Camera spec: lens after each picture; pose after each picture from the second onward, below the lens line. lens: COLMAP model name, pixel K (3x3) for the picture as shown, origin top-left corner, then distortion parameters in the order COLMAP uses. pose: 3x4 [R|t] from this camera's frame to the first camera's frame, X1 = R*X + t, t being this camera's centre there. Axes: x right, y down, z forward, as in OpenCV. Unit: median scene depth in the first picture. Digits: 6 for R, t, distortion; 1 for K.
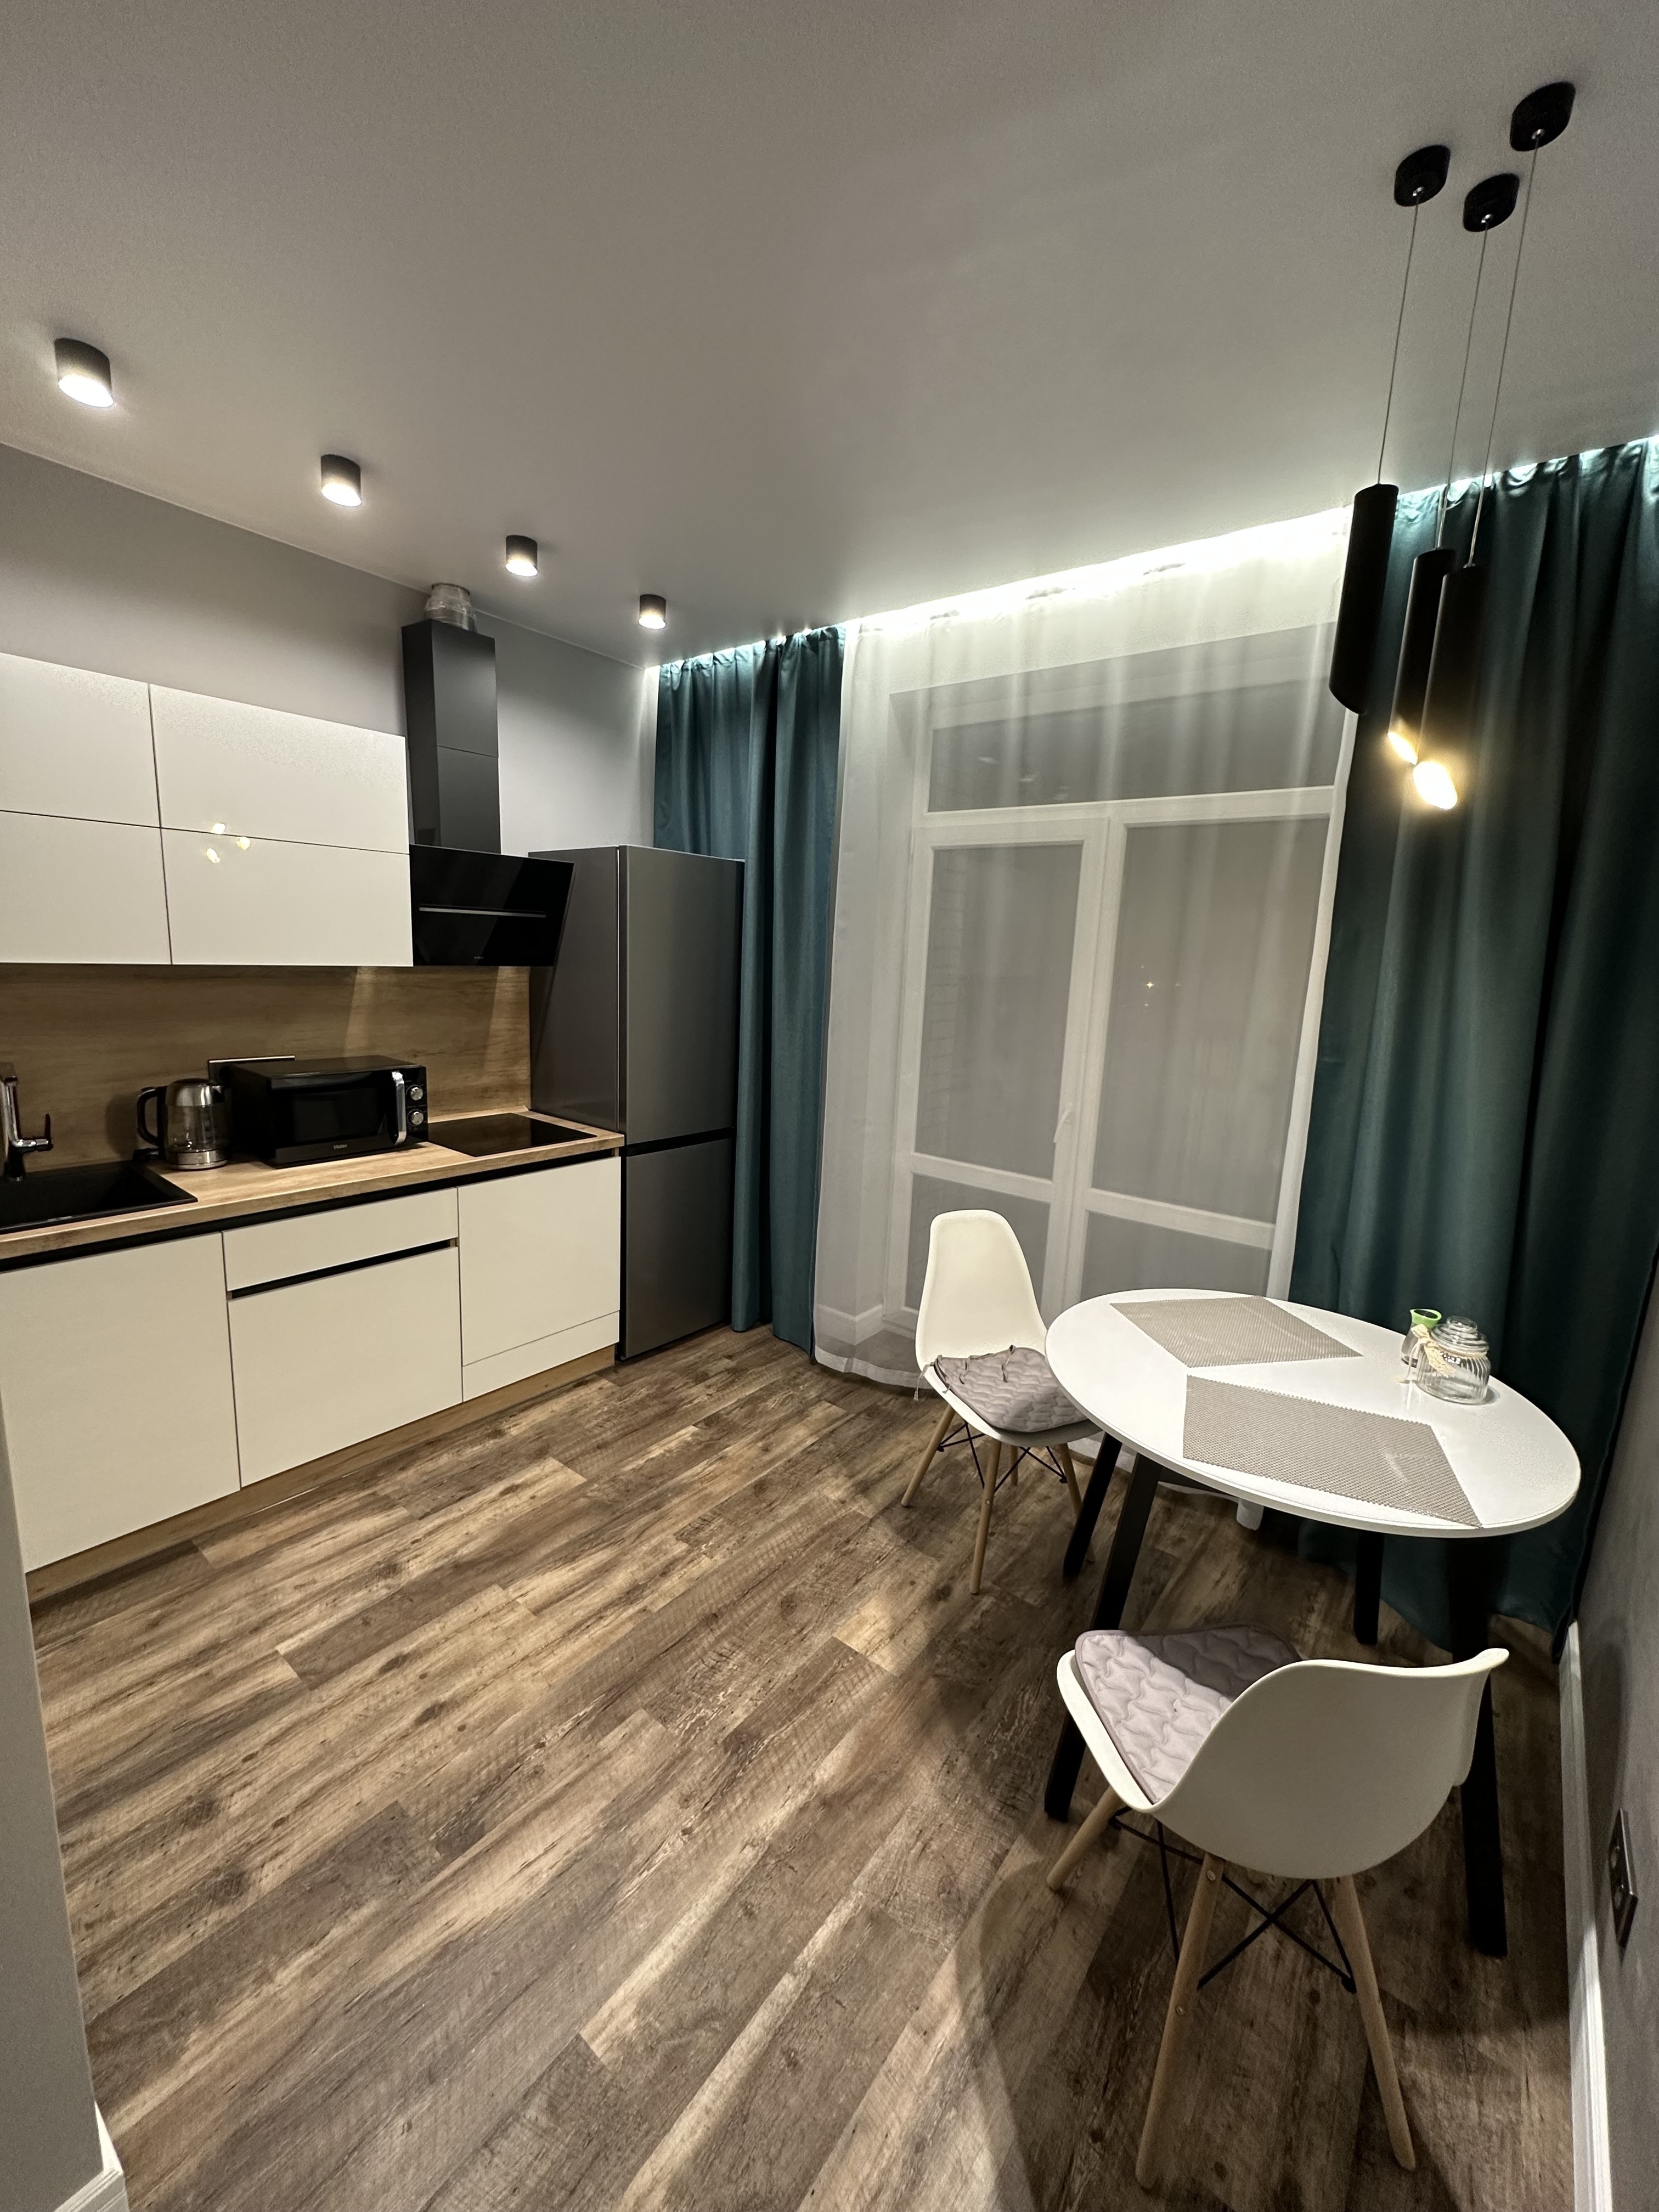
lens RADIAL K [[889.5, 0, 832.1], [0, 889.5, 1102.0], [0, 0, 1]] dist [-0.001202, -0.000171]
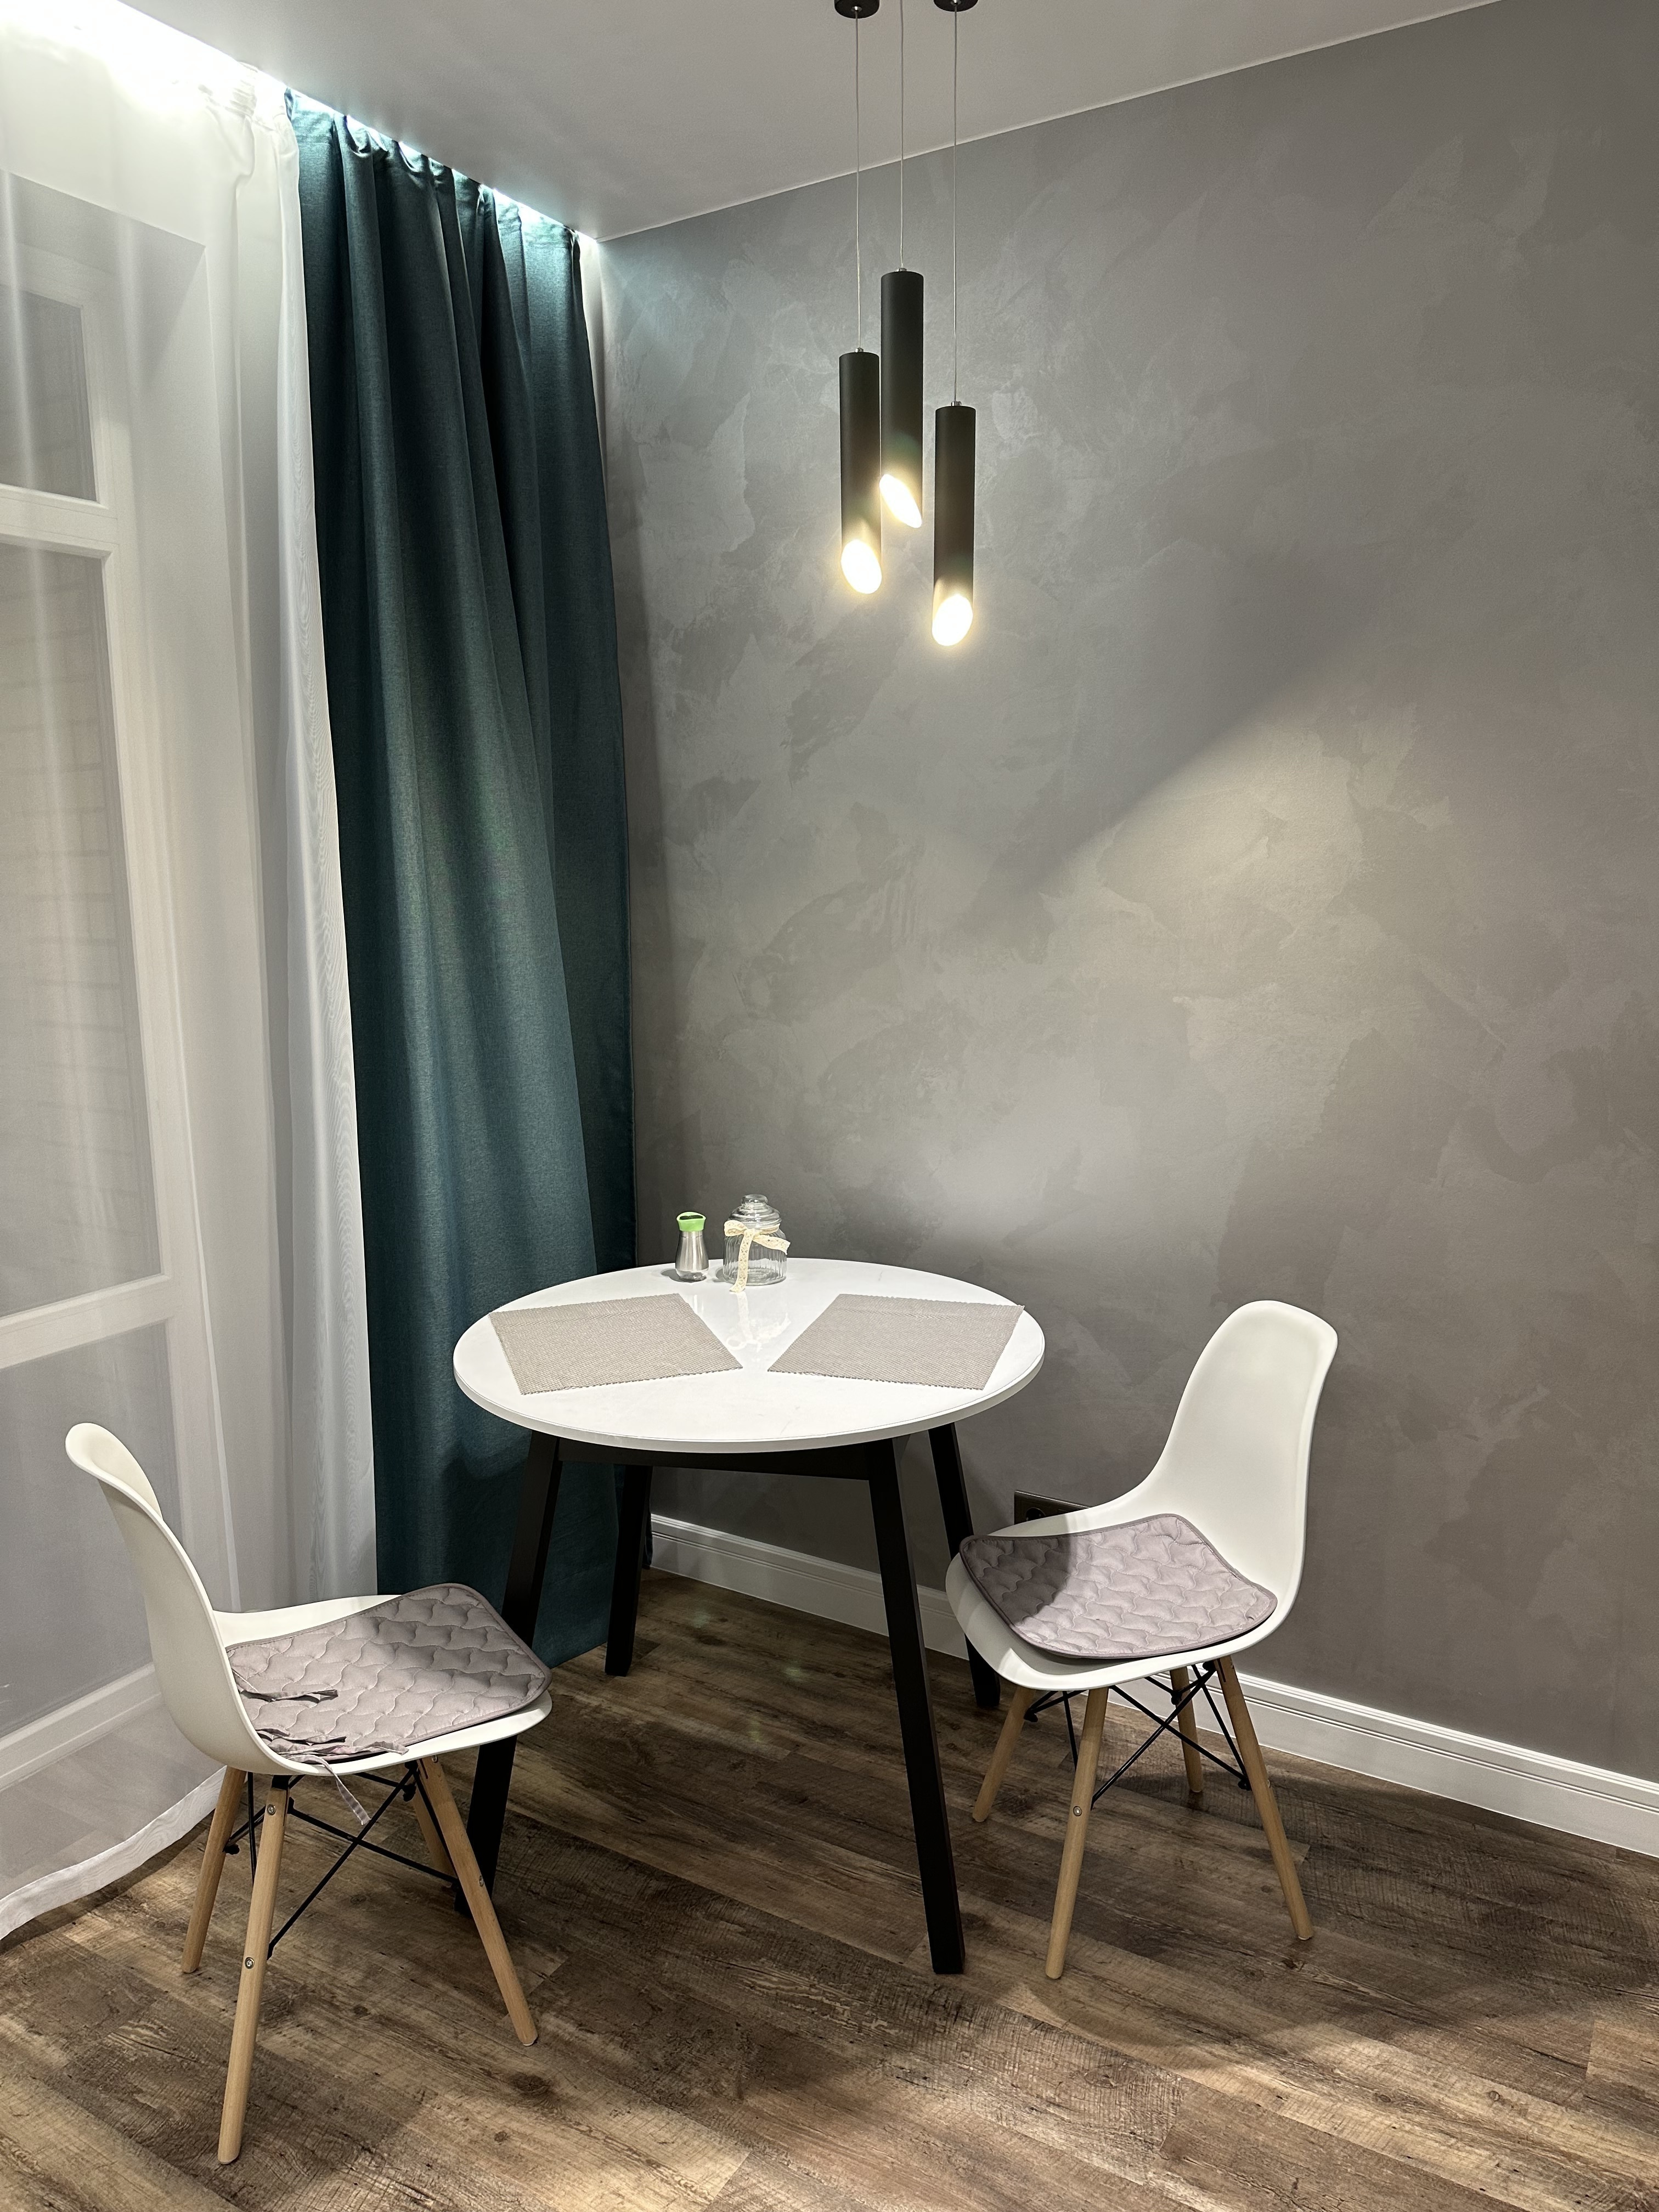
lens RADIAL K [[1575.4, 0, 830.3], [0, 1575.4, 1105.9], [0, 0, 1]] dist [-0.008018, -0.006460]
pose [[-0.123404, -0.203151, 0.971340, -0.921644], [0.180879, 0.957820, 0.223303, -0.203292], [-0.975733, 0.203251, -0.081453, 1.150306]]
